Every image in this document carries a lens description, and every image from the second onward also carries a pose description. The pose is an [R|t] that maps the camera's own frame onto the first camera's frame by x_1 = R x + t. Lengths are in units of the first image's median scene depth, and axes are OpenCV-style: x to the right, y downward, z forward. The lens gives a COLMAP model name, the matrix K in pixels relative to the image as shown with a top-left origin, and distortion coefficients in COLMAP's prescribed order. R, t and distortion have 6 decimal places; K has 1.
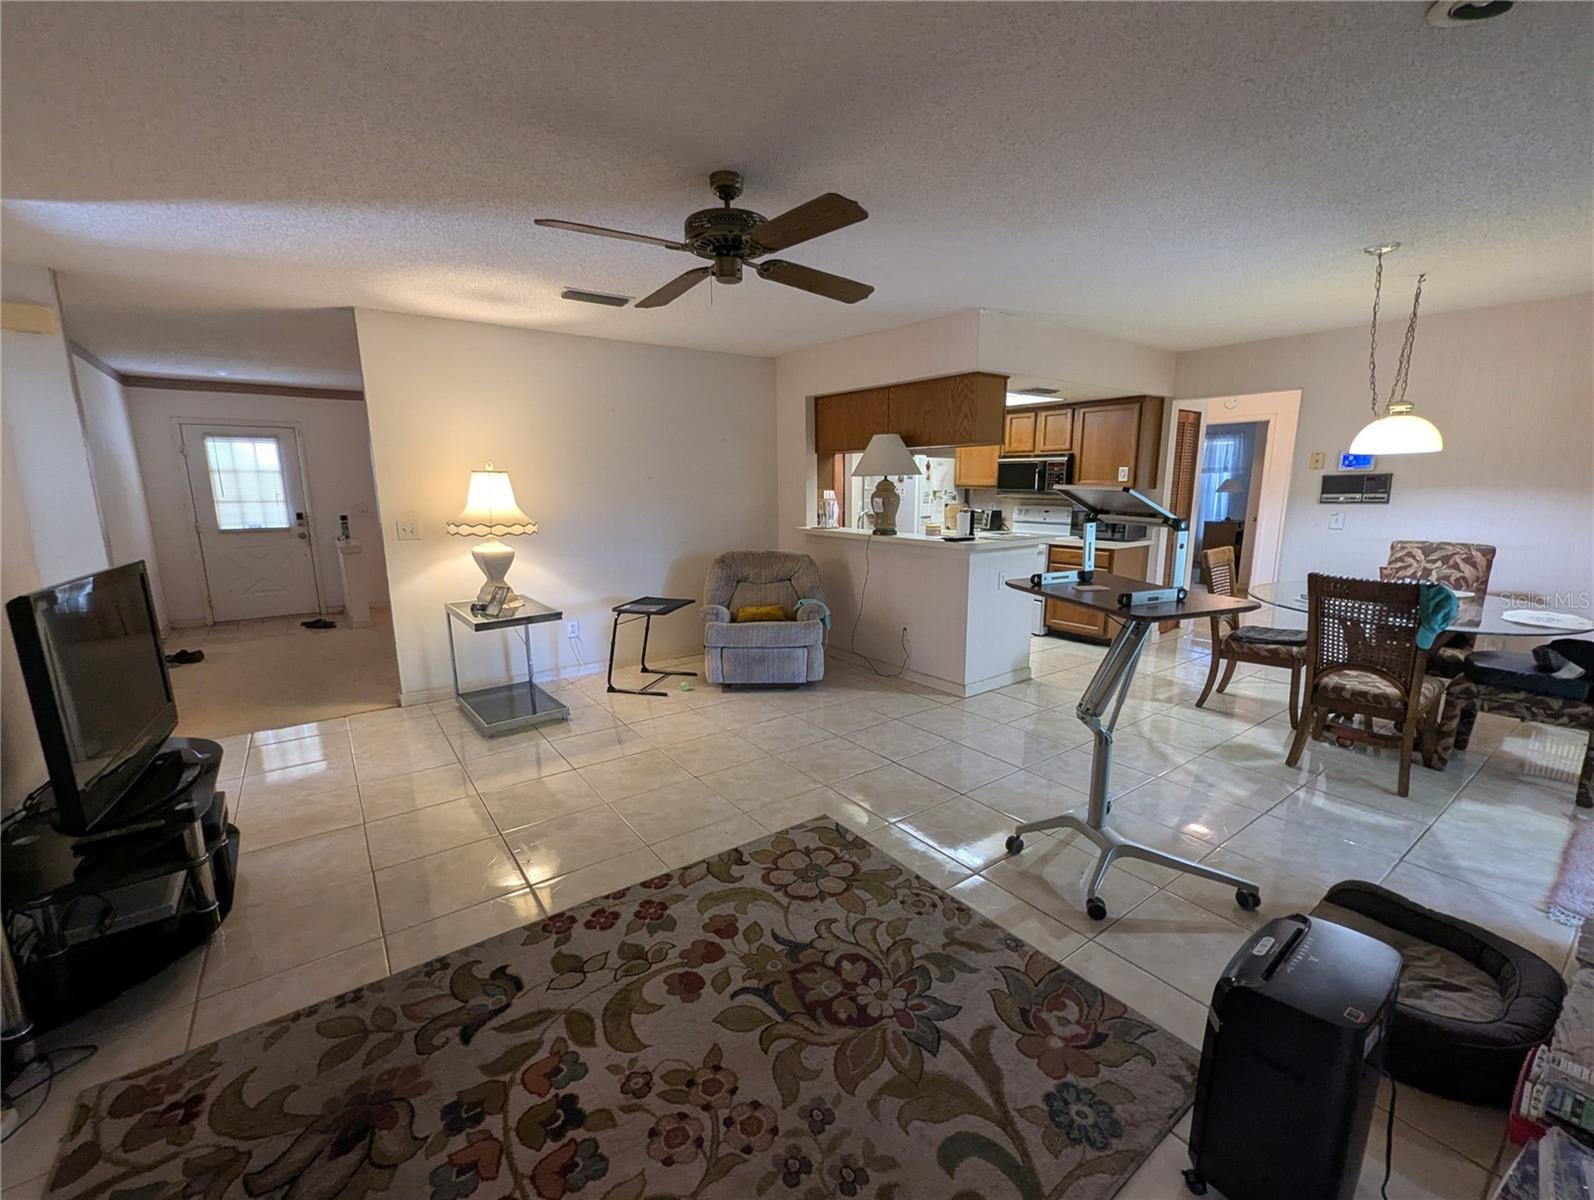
lens RADIAL K [[666.9, 0, 798.8], [0, 666.9, 606.0], [0, 0, 1]] dist [-0.001269, 0.000451]
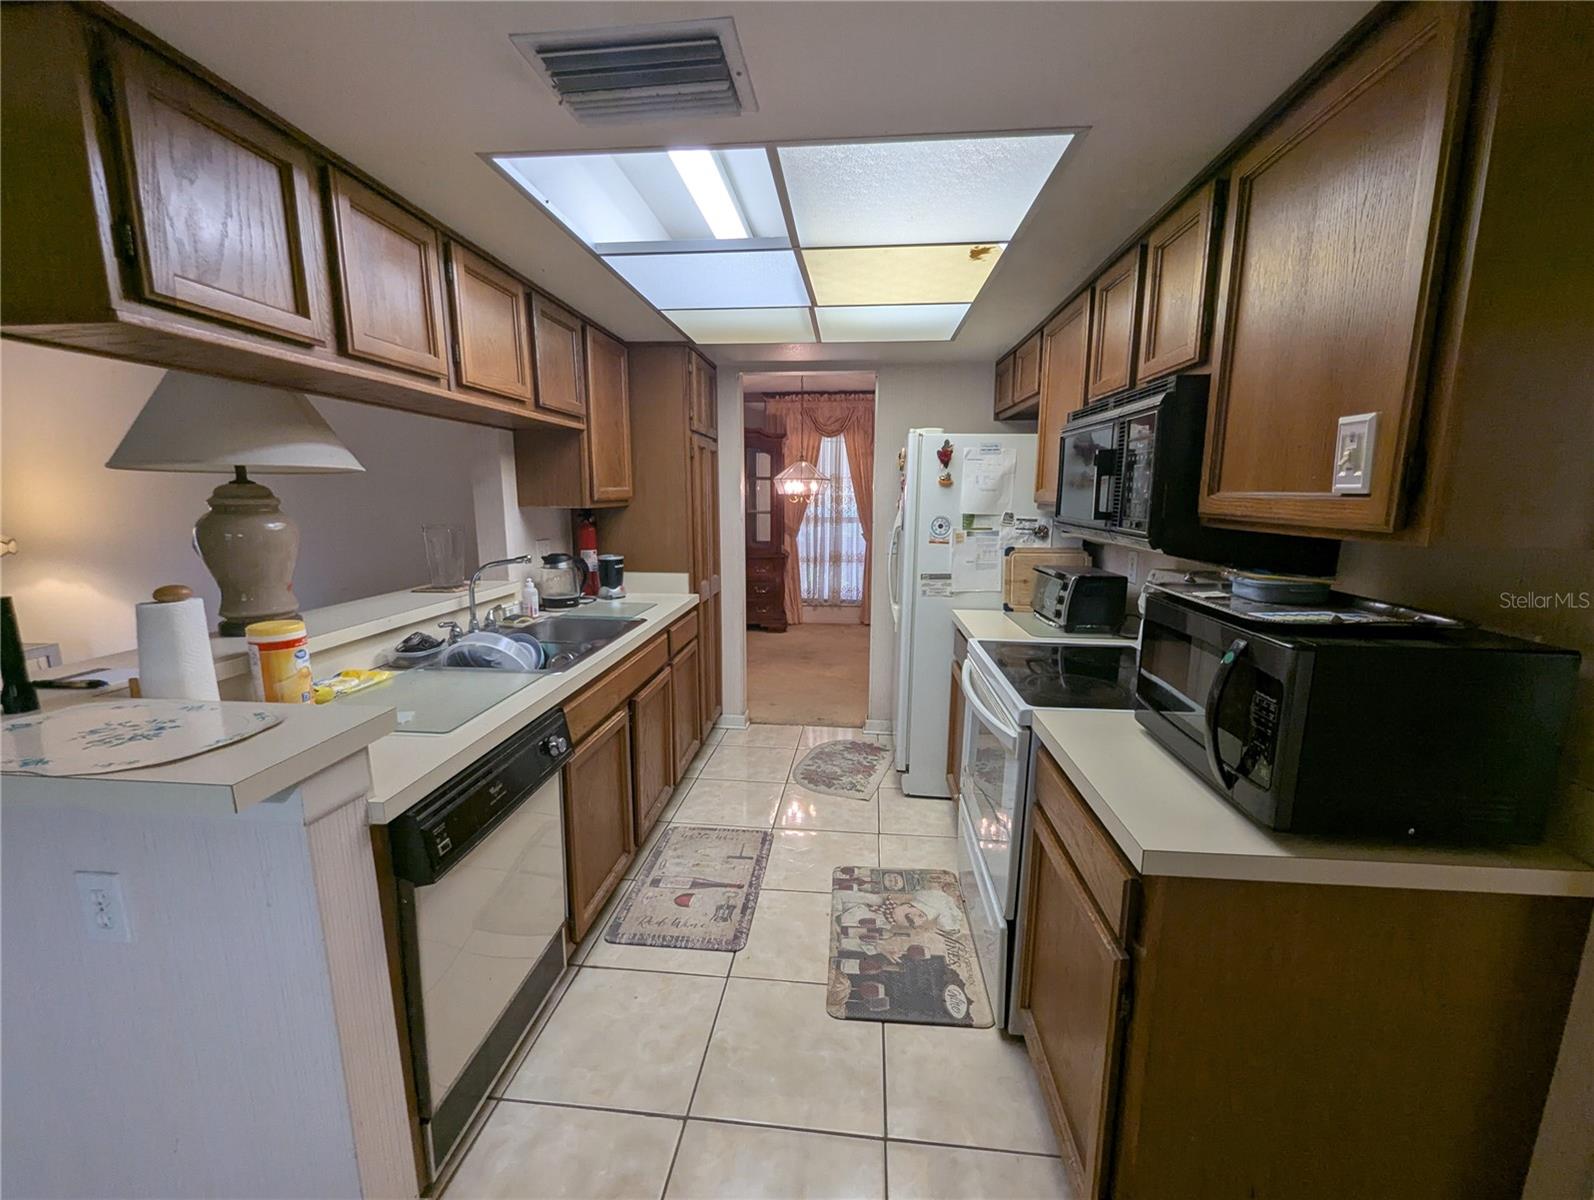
lens RADIAL K [[666.9, 0, 802.3], [0, 666.9, 608.4], [0, 0, 1]] dist [-0.001269, 0.000451]
pose [[0.752606, 0.120436, -0.647364, 1.003988], [-0.127363, 0.991190, 0.036334, -0.295974], [0.646037, 0.055105, 0.761315, 1.577915]]
